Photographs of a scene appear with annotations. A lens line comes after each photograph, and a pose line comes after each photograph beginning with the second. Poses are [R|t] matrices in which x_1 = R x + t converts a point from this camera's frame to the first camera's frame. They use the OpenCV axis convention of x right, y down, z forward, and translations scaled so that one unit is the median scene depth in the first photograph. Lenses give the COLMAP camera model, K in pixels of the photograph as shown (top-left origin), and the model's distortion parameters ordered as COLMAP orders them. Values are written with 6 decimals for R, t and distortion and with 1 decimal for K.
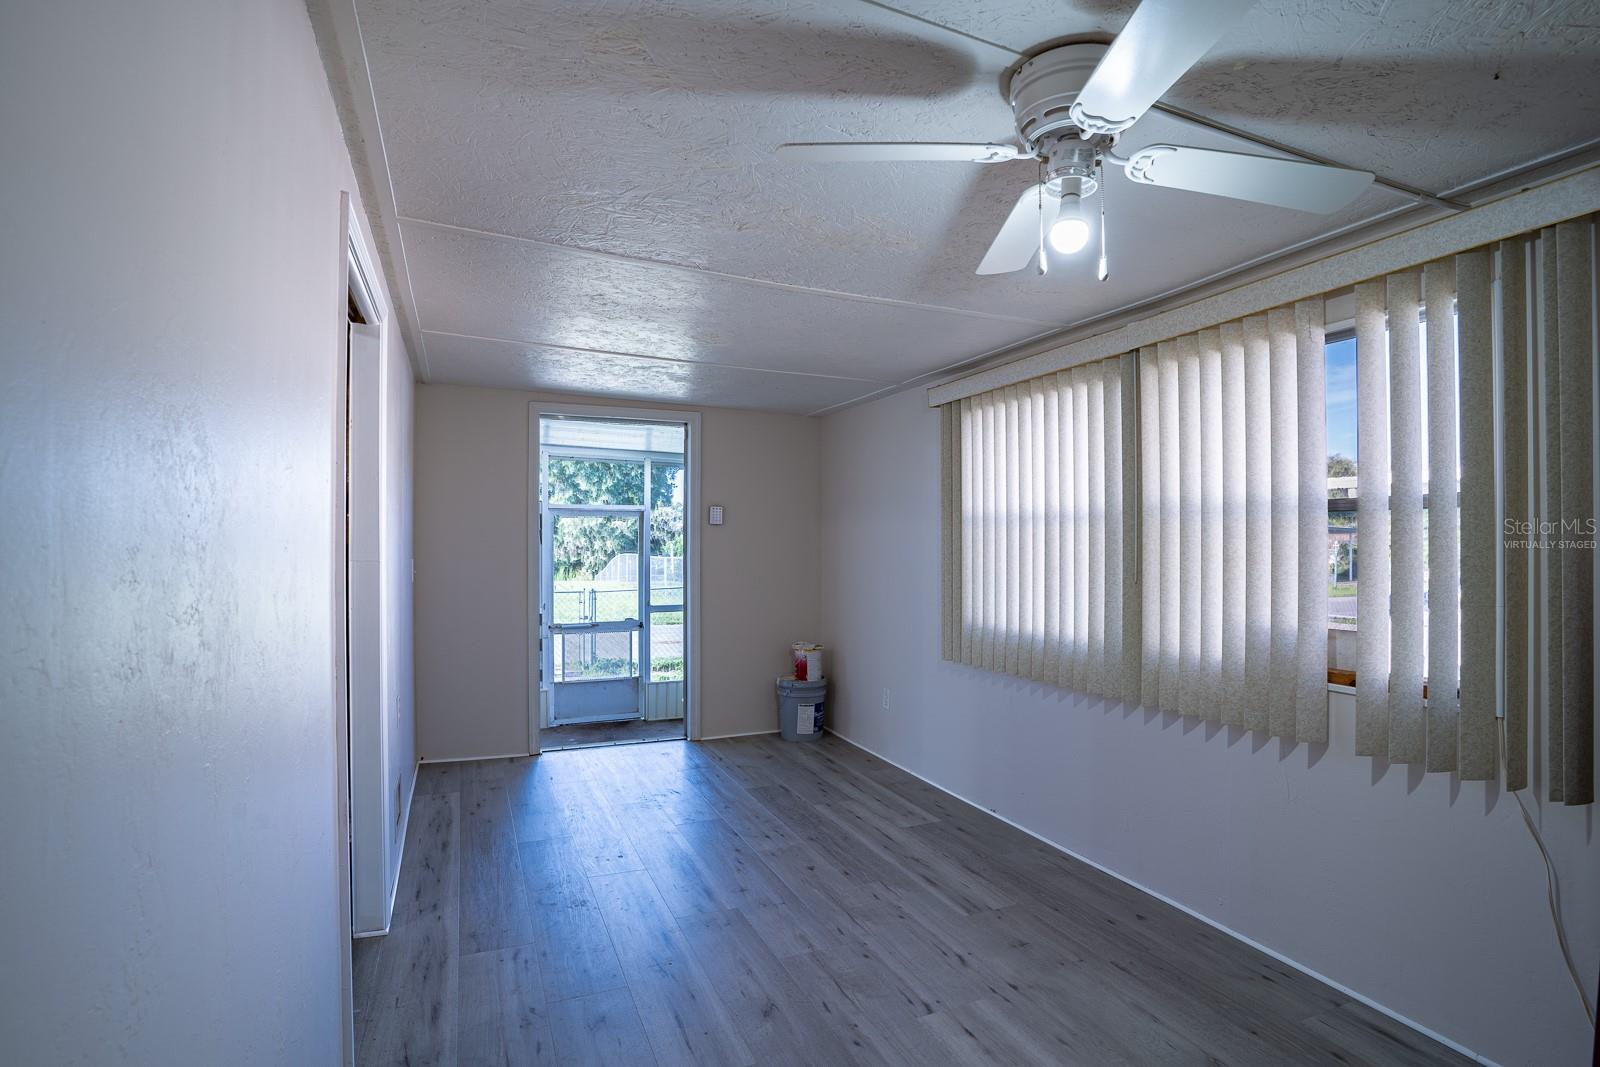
lens RADIAL K [[761.5, 0, 793.7], [0, 761.5, 530.3], [0, 0, 1]] dist [-0.045231, 0.009424]
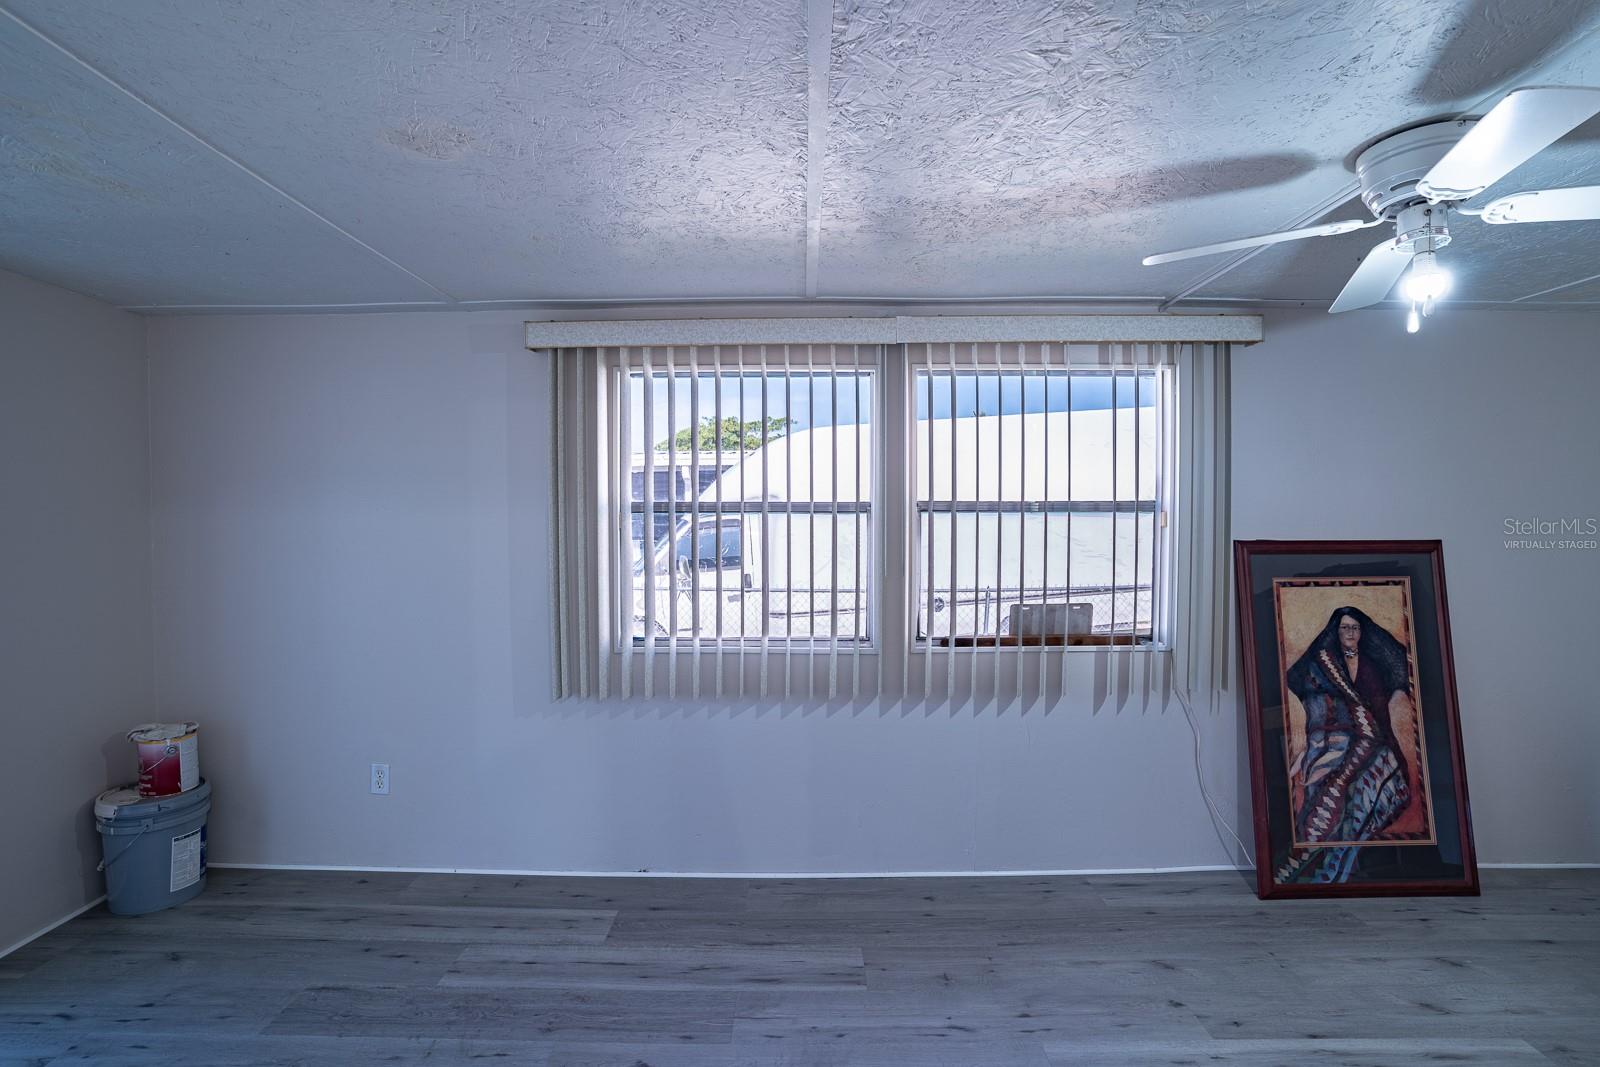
lens RADIAL K [[761.5, 0, 796.6], [0, 761.5, 537.6], [0, 0, 1]] dist [-0.045231, 0.009424]
pose [[0.418537, -0.017834, 0.908025, -0.398421], [-0.007919, 0.999698, 0.023285, -0.004921], [-0.908165, -0.016936, 0.418269, 0.527569]]
